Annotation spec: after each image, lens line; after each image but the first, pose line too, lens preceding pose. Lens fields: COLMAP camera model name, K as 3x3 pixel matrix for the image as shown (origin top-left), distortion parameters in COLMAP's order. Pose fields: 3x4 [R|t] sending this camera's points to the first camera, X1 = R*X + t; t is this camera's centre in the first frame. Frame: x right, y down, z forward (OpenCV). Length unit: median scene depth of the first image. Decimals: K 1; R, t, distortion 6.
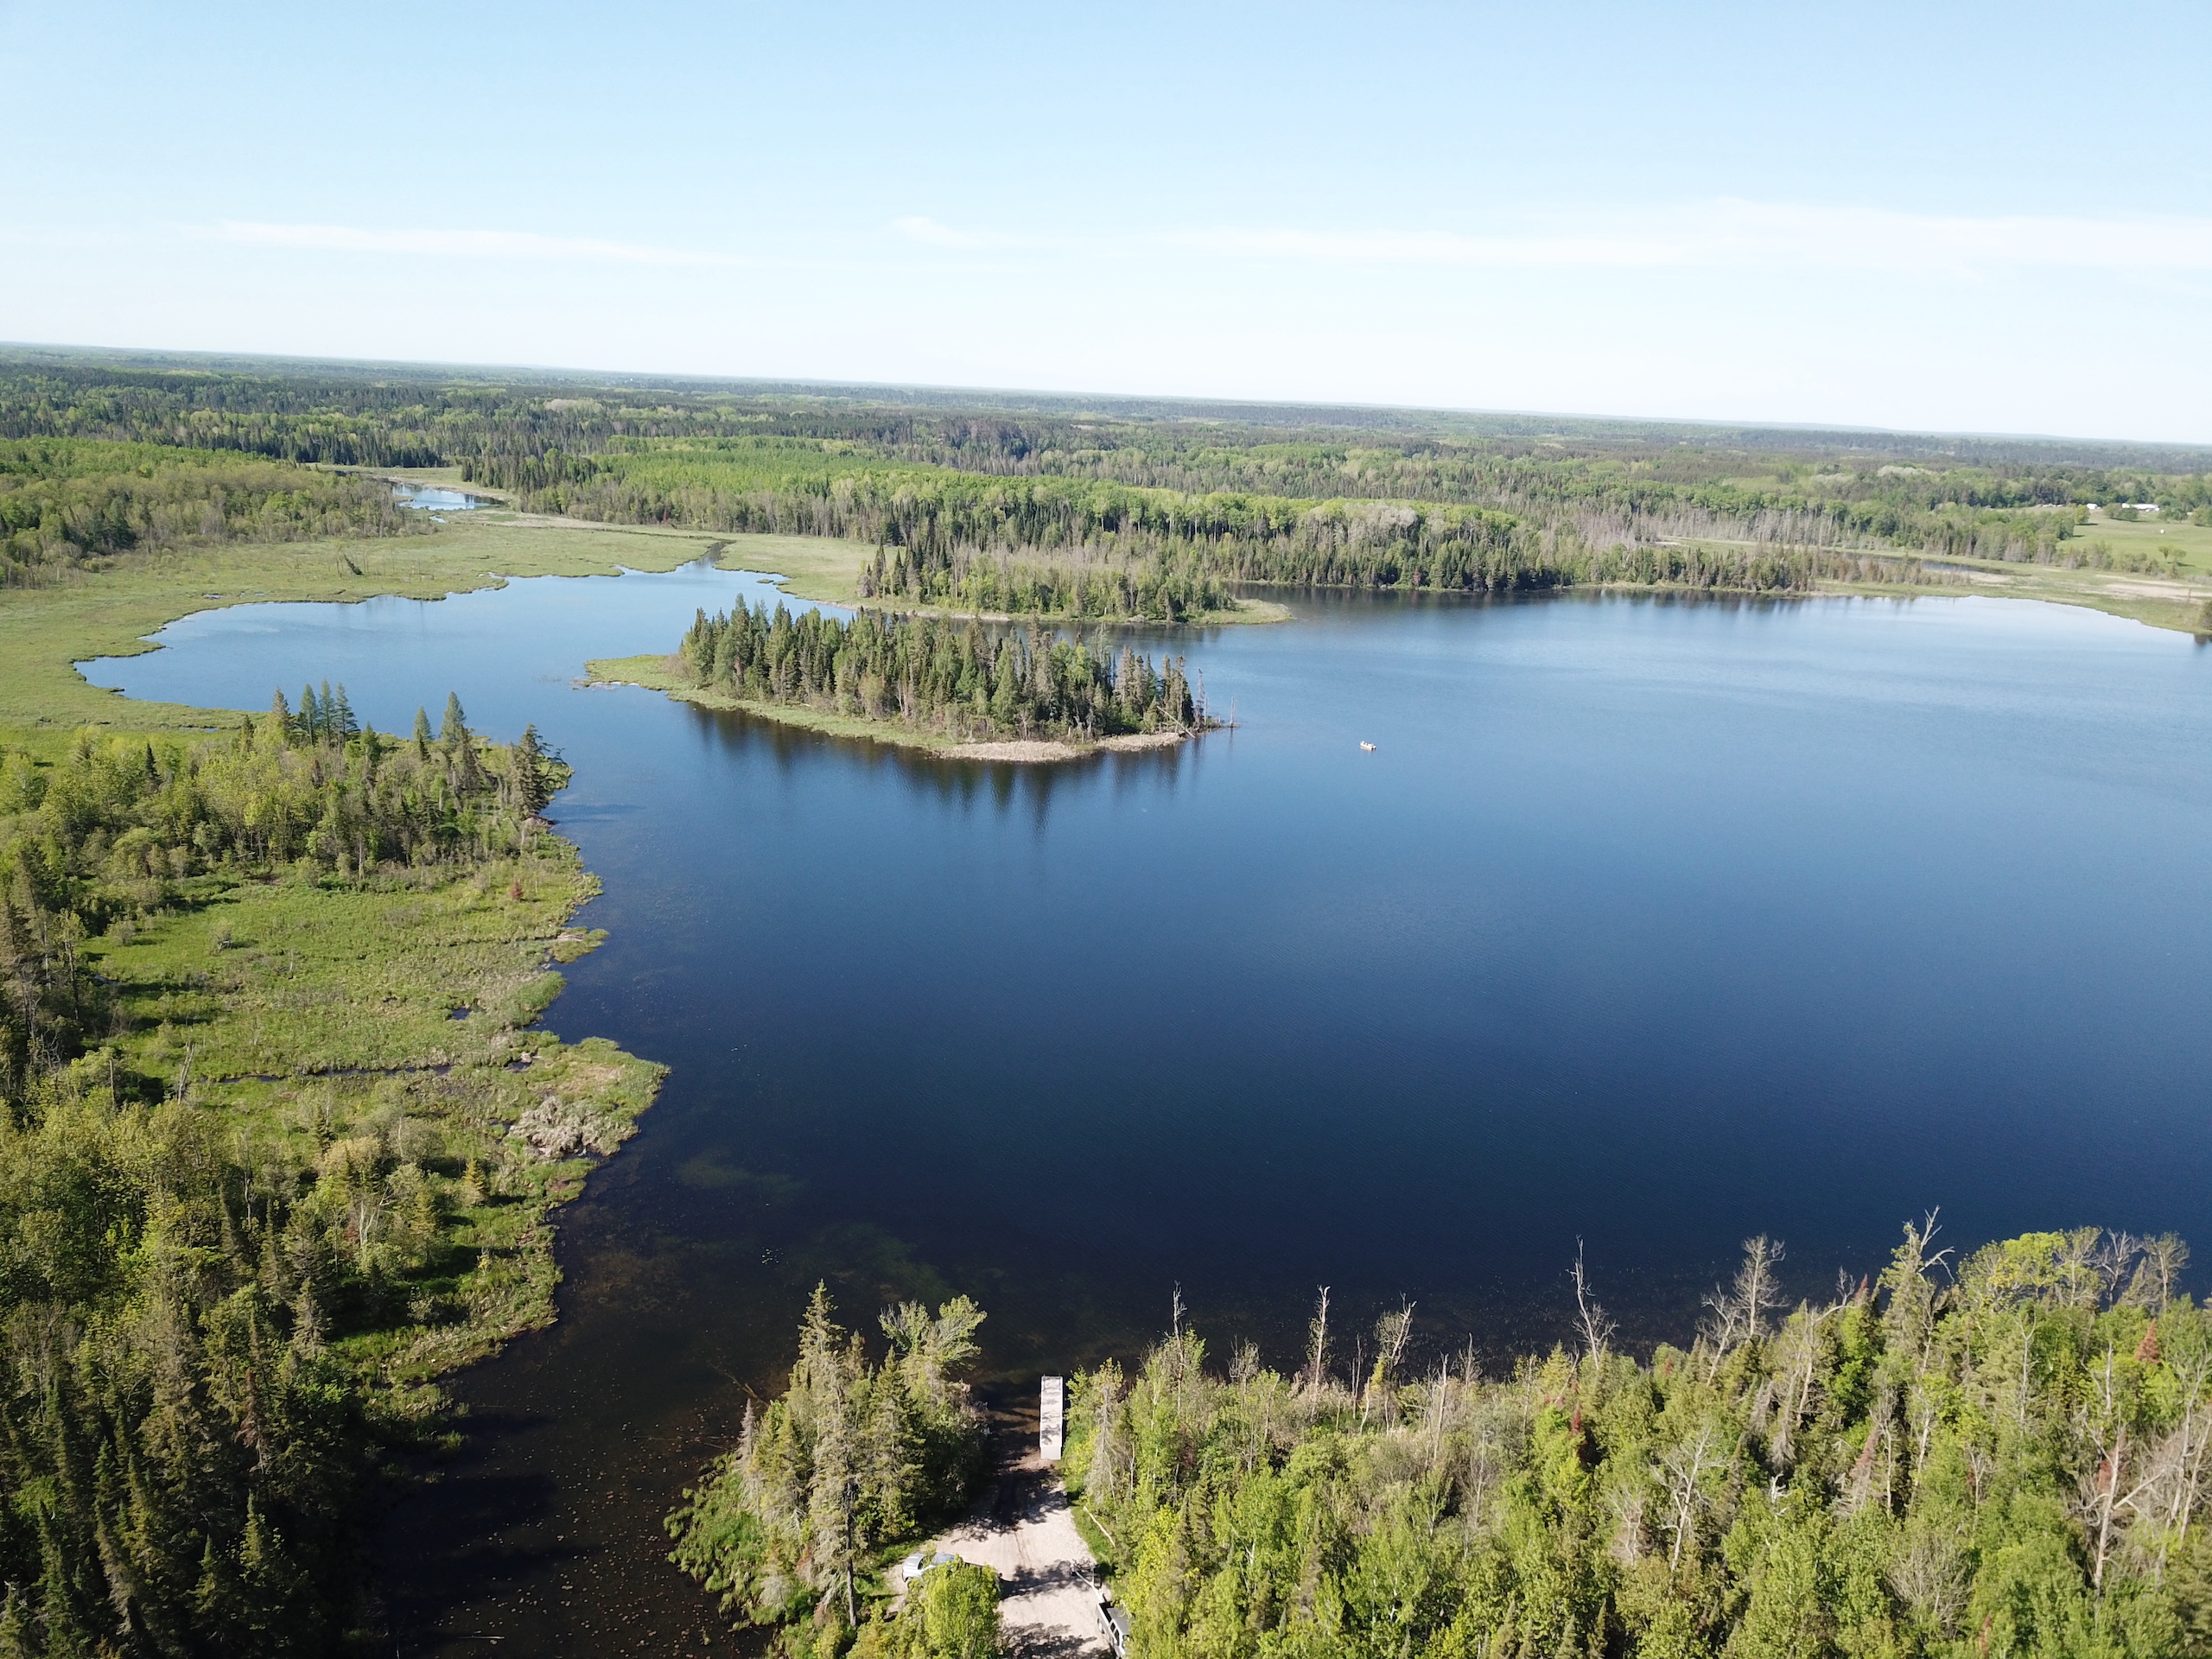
lens RADIAL K [[1665.8, 0, 1106.0], [0, 1665.8, 829.5], [0, 0, 1]] dist [0.011347, -0.006799]
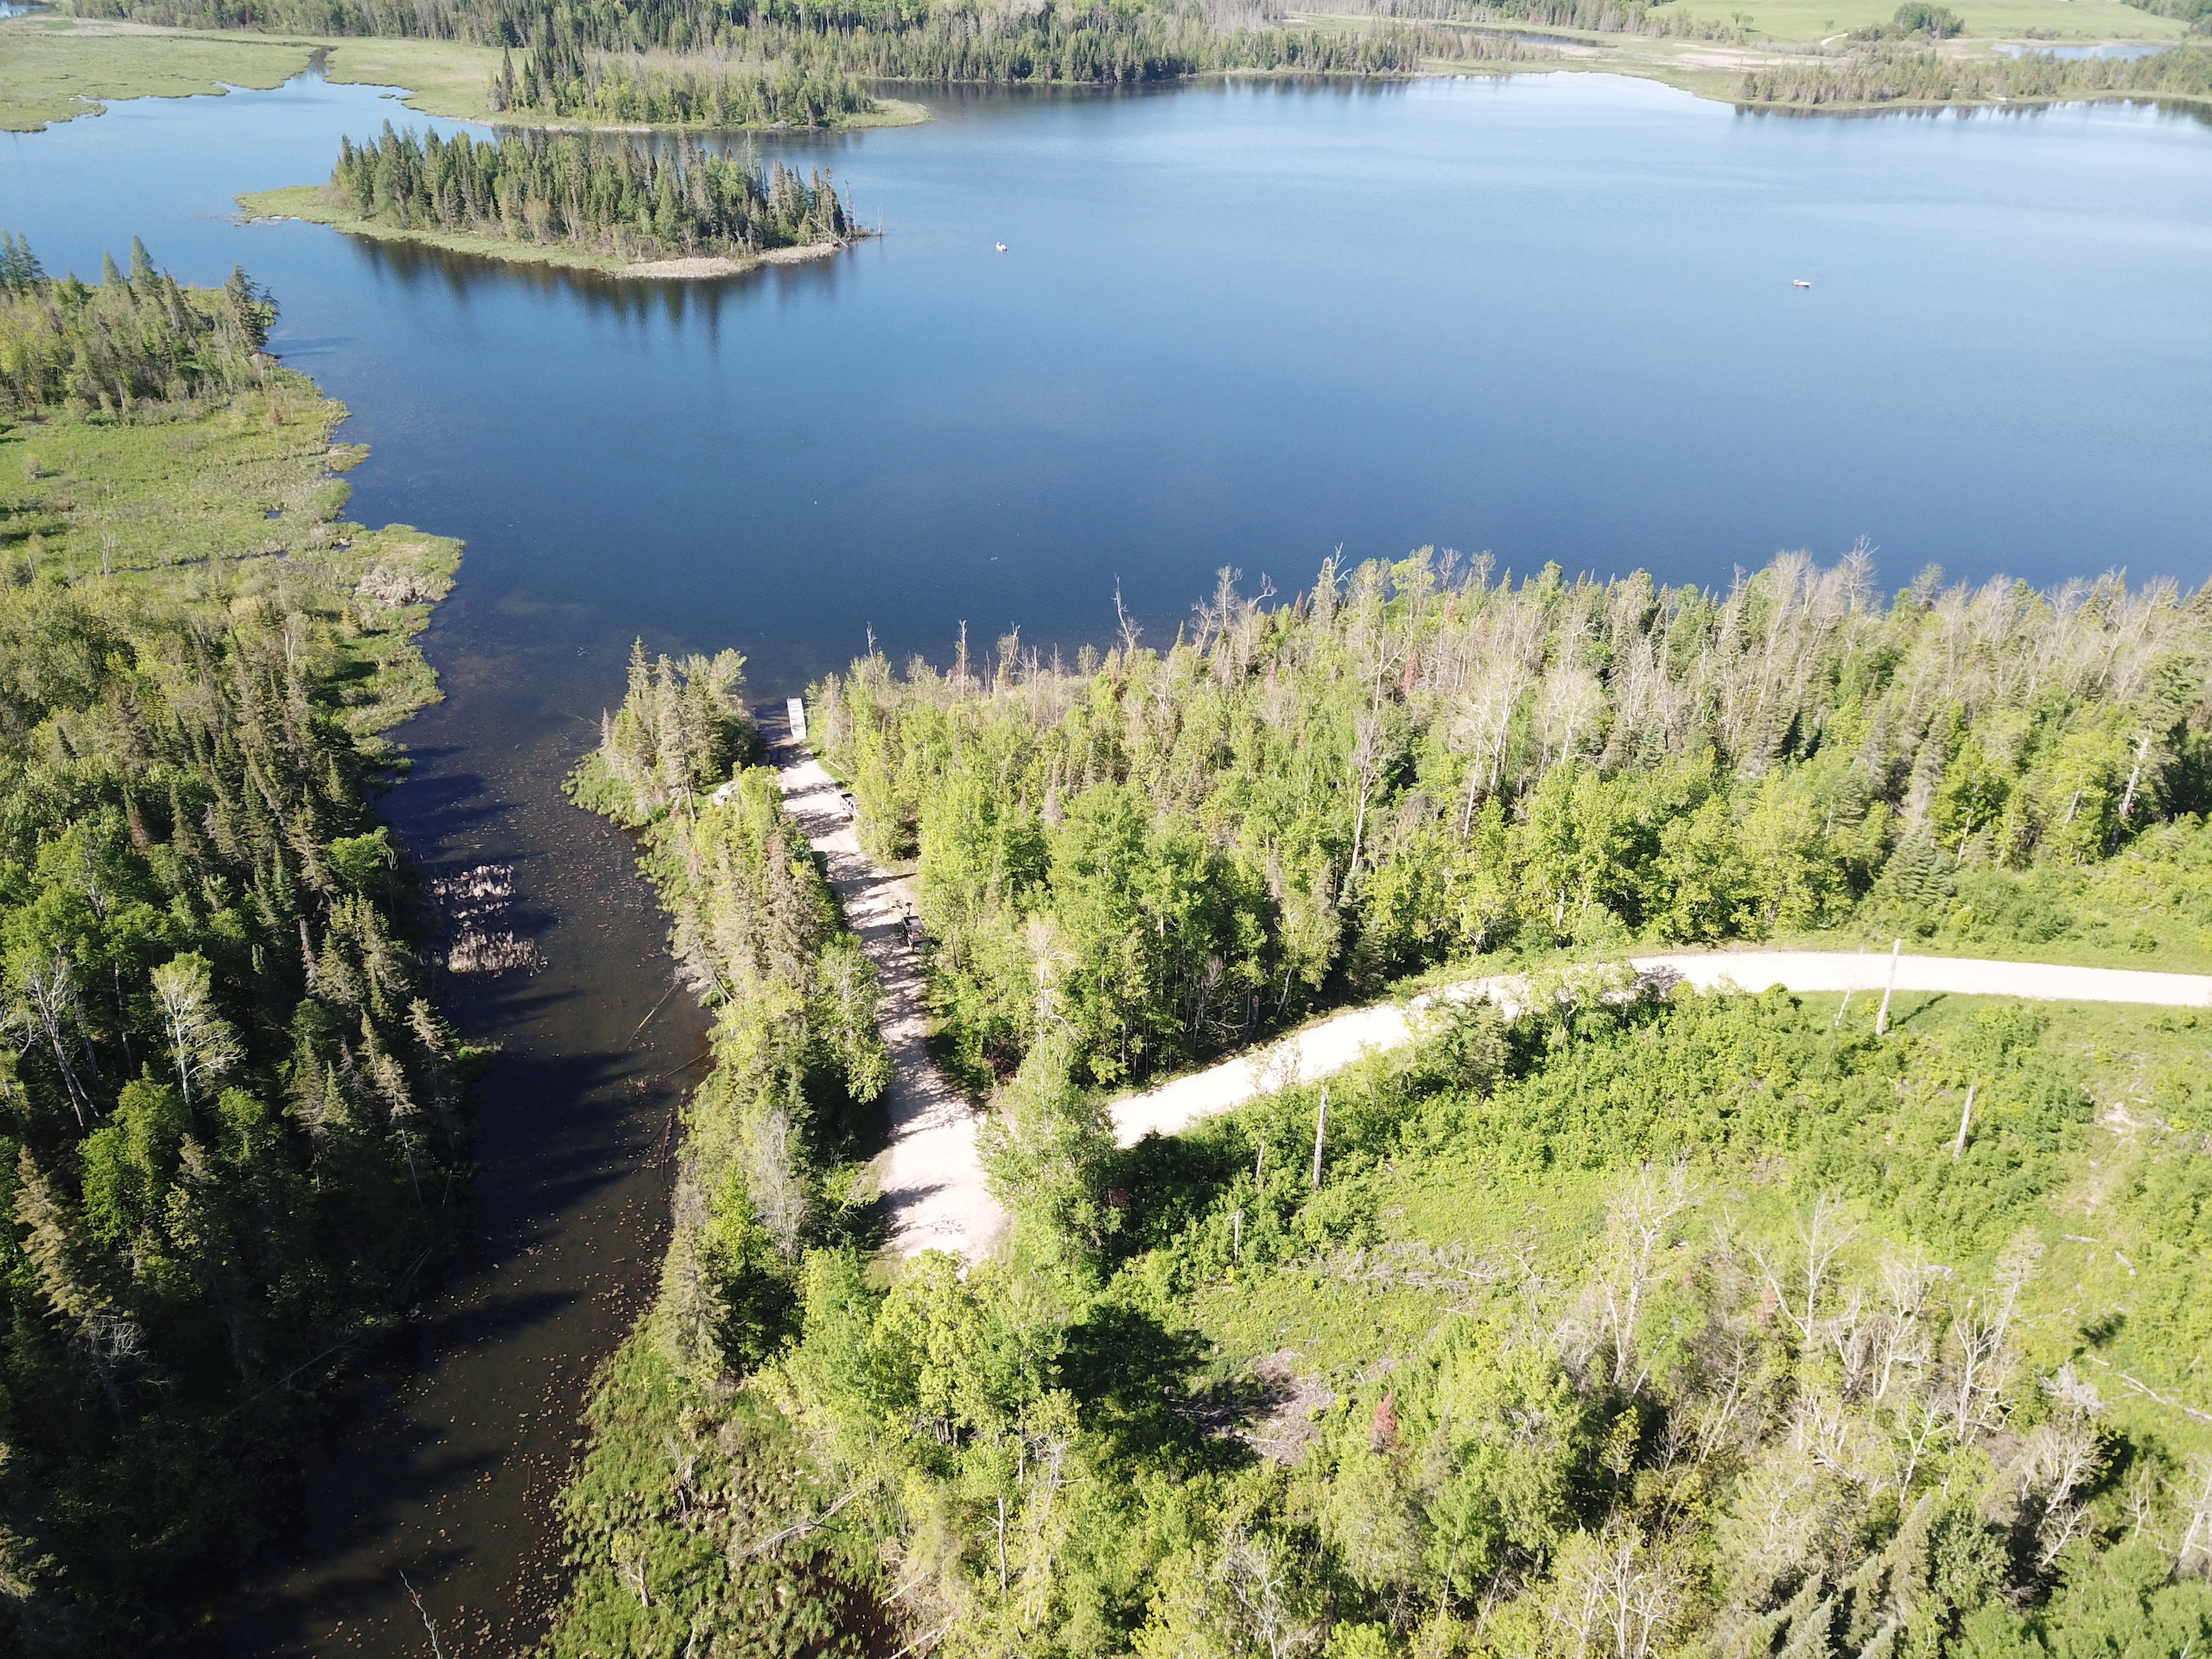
lens RADIAL K [[1656.6, 0, 1100.7], [0, 1656.6, 823.6], [0, 0, 1]] dist [0.015614, -0.006733]
pose [[0.979956, -0.106968, 0.168059, -0.007395], [0.055631, 0.956992, 0.284731, 0.005755], [-0.191288, -0.269675, 0.943761, -0.165117]]
